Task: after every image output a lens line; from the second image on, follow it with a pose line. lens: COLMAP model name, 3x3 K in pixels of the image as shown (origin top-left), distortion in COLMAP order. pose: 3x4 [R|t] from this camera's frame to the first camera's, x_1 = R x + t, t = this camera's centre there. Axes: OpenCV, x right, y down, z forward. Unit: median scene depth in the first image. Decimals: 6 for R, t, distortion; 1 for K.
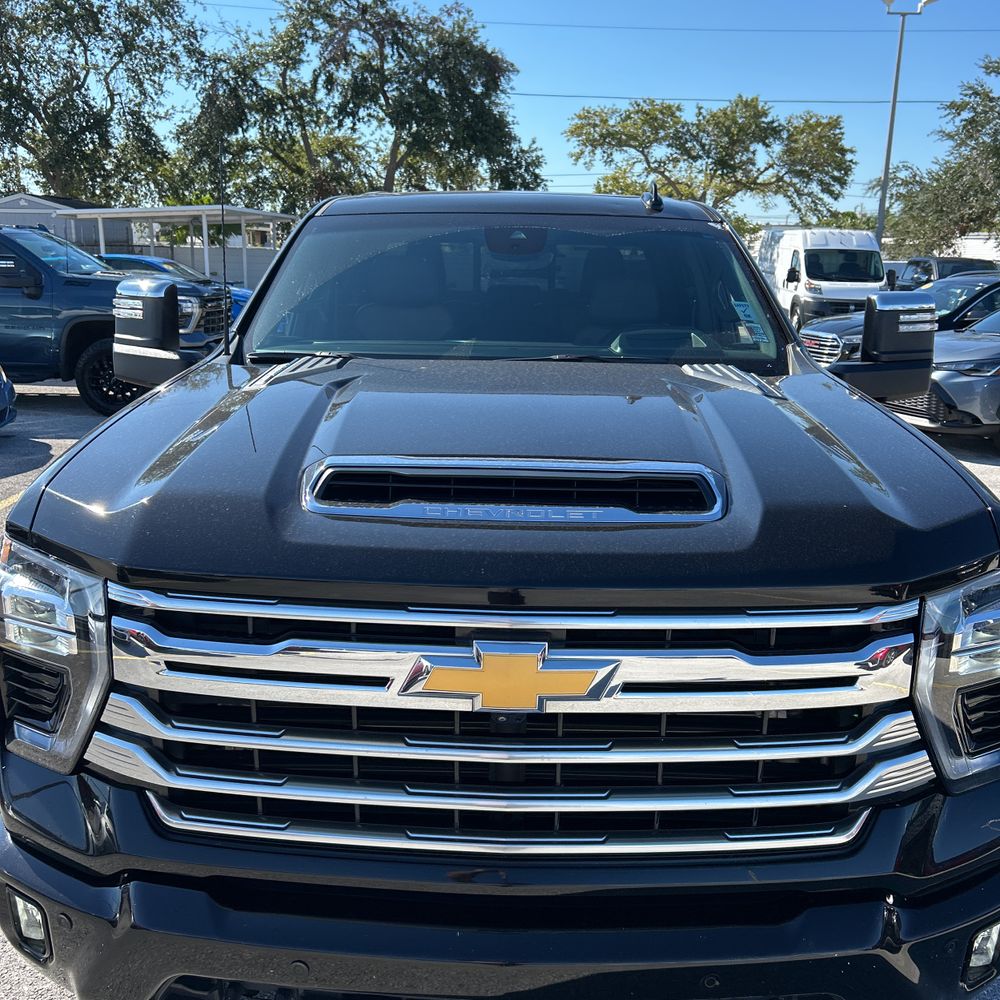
lens RADIAL K [[1019.0, 0, 494.8], [0, 1019.0, 480.8], [0, 0, 1]] dist [0.040052, -0.037609]
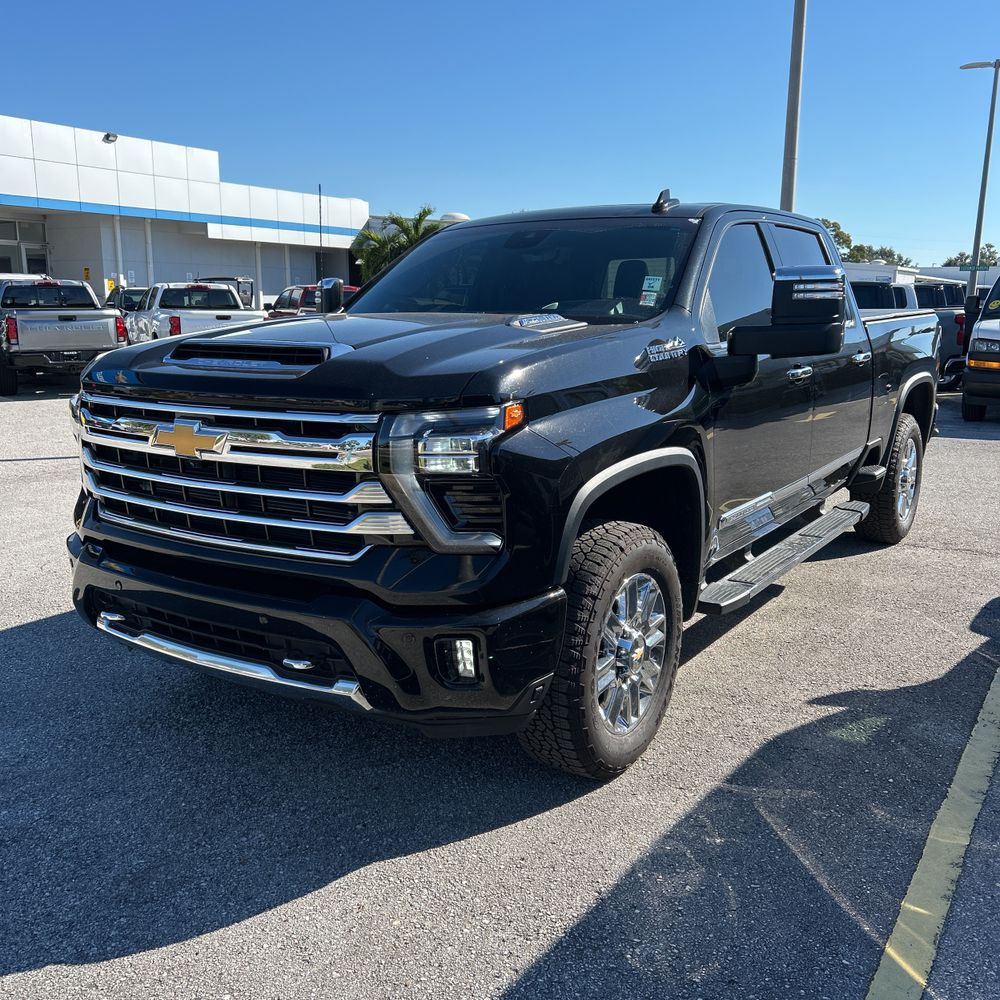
lens RADIAL K [[1095.9, 0, 502.4], [0, 1095.9, 538.3], [0, 0, 1]] dist [0.022143, -0.015841]
pose [[0.843256, 0.099432, -0.528235, 0.099672], [-0.107144, 0.994113, 0.016086, 0.017311], [0.526725, 0.043033, 0.848946, -0.026765]]
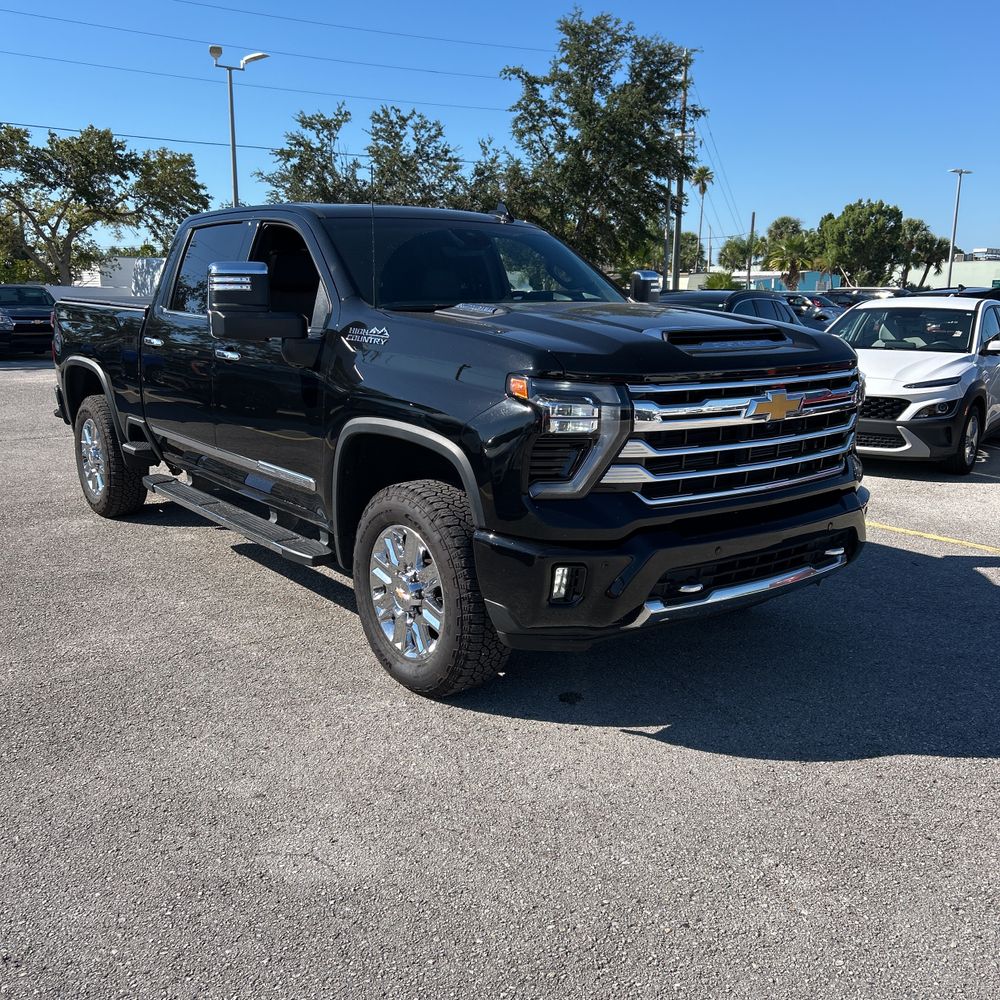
lens RADIAL K [[1019.0, 0, 497.8], [0, 1019.0, 496.0], [0, 0, 1]] dist [0.052774, -0.068117]
pose [[0.778759, -0.136769, 0.612232, -0.121006], [0.148340, 0.988415, 0.032117, 0.014025], [-0.609532, 0.065807, 0.790025, -0.028609]]
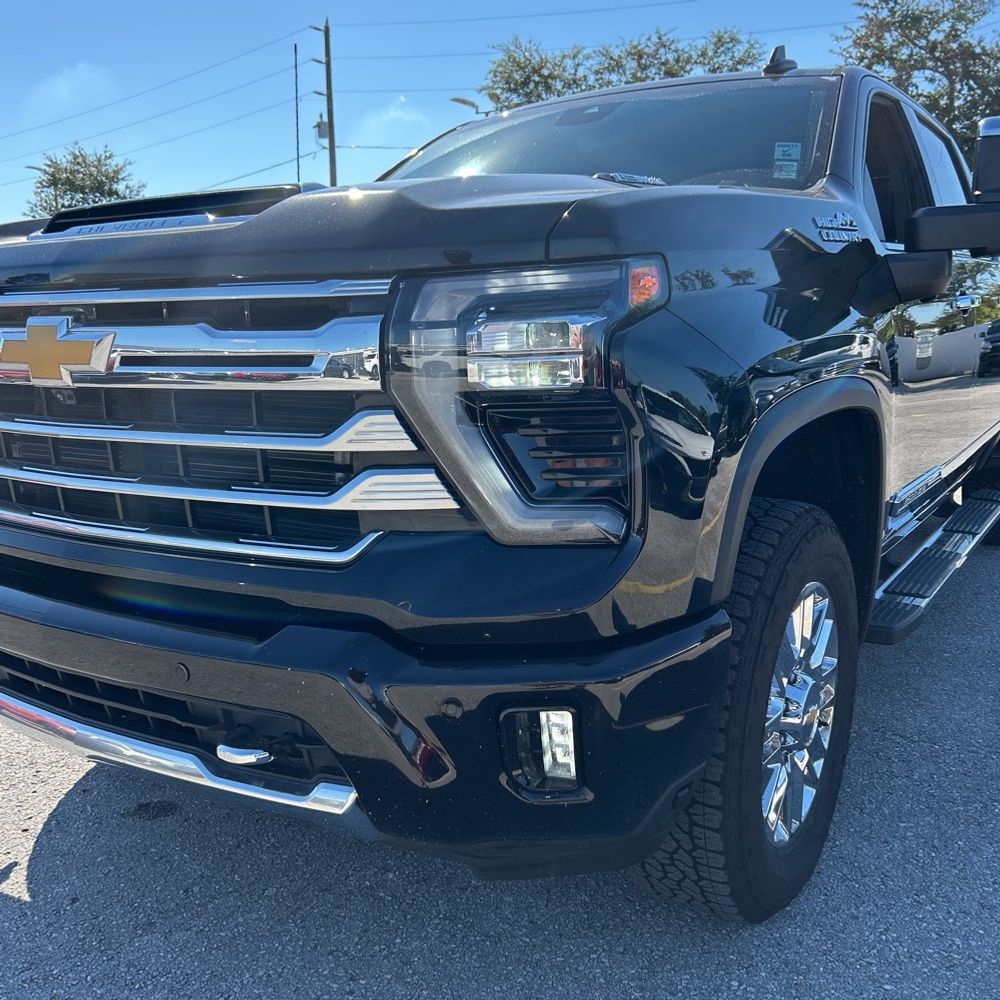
lens RADIAL K [[1019.0, 0, 497.8], [0, 1019.0, 496.0], [0, 0, 1]] dist [0.052774, -0.068117]
pose [[0.845992, 0.062004, -0.529579, 0.061808], [-0.093667, 0.995052, -0.033129, 0.020750], [0.524904, 0.077631, 0.847614, 0.020383]]
